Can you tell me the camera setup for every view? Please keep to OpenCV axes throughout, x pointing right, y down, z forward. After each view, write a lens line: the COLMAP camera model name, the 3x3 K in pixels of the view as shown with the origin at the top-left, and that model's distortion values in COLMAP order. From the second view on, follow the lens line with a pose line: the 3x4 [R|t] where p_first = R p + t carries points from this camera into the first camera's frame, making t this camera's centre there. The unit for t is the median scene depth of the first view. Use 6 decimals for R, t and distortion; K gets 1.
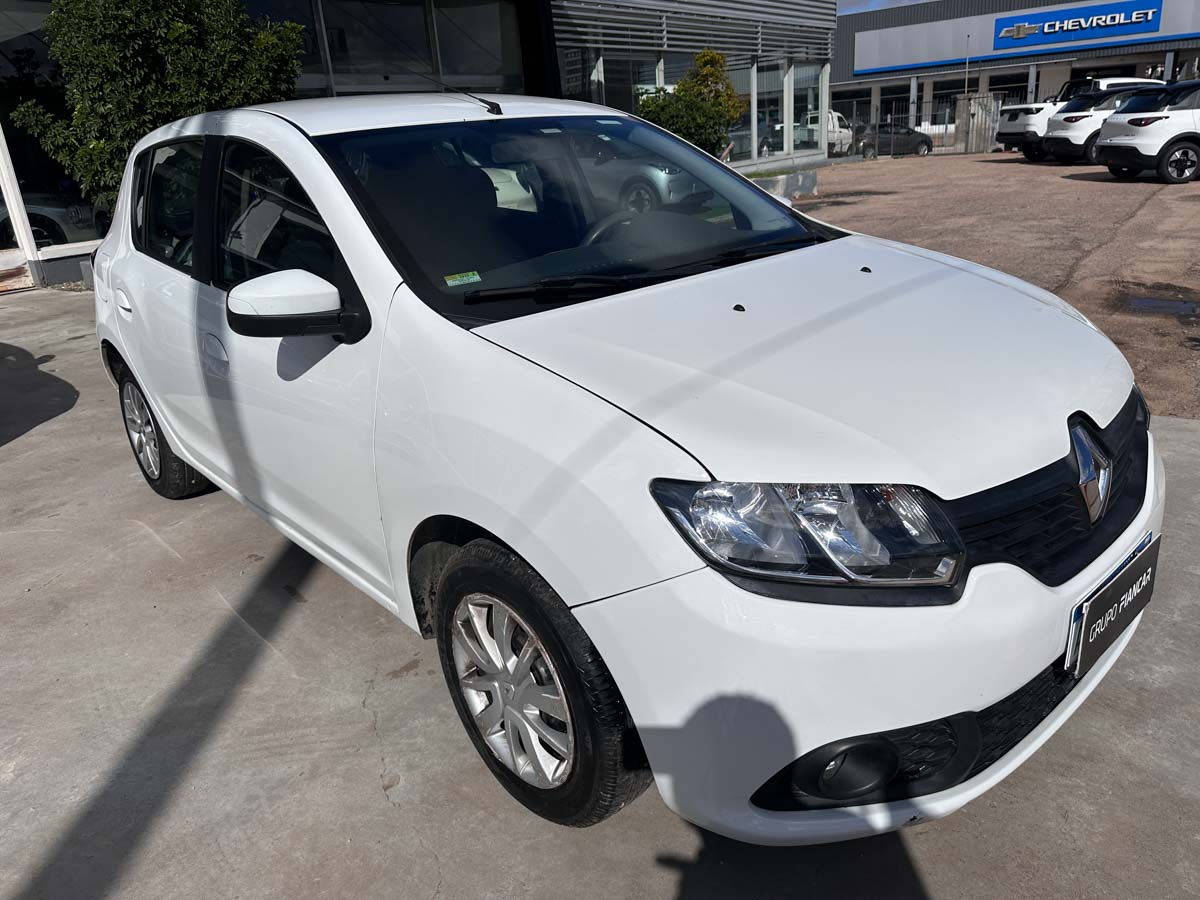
lens RADIAL K [[849.7, 0, 592.7], [0, 849.7, 442.2], [0, 0, 1]] dist [0.021319, -0.027395]
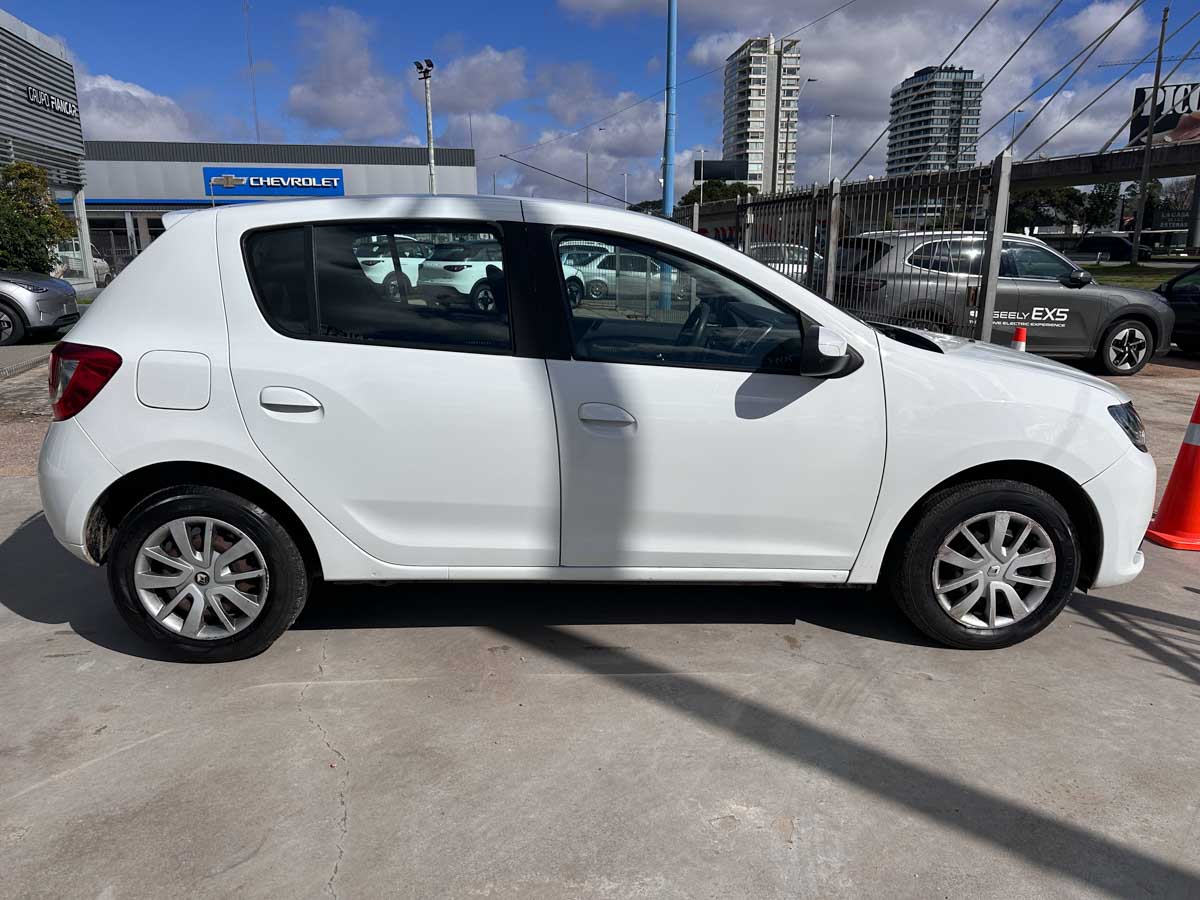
lens RADIAL K [[849.7, 0, 602.9], [0, 849.7, 449.2], [0, 0, 1]] dist [0.021319, -0.027395]
pose [[0.634720, -0.109248, 0.764981, -0.847175], [0.217838, 0.975103, -0.041488, -0.016484], [-0.741402, 0.192976, 0.642715, 0.212730]]
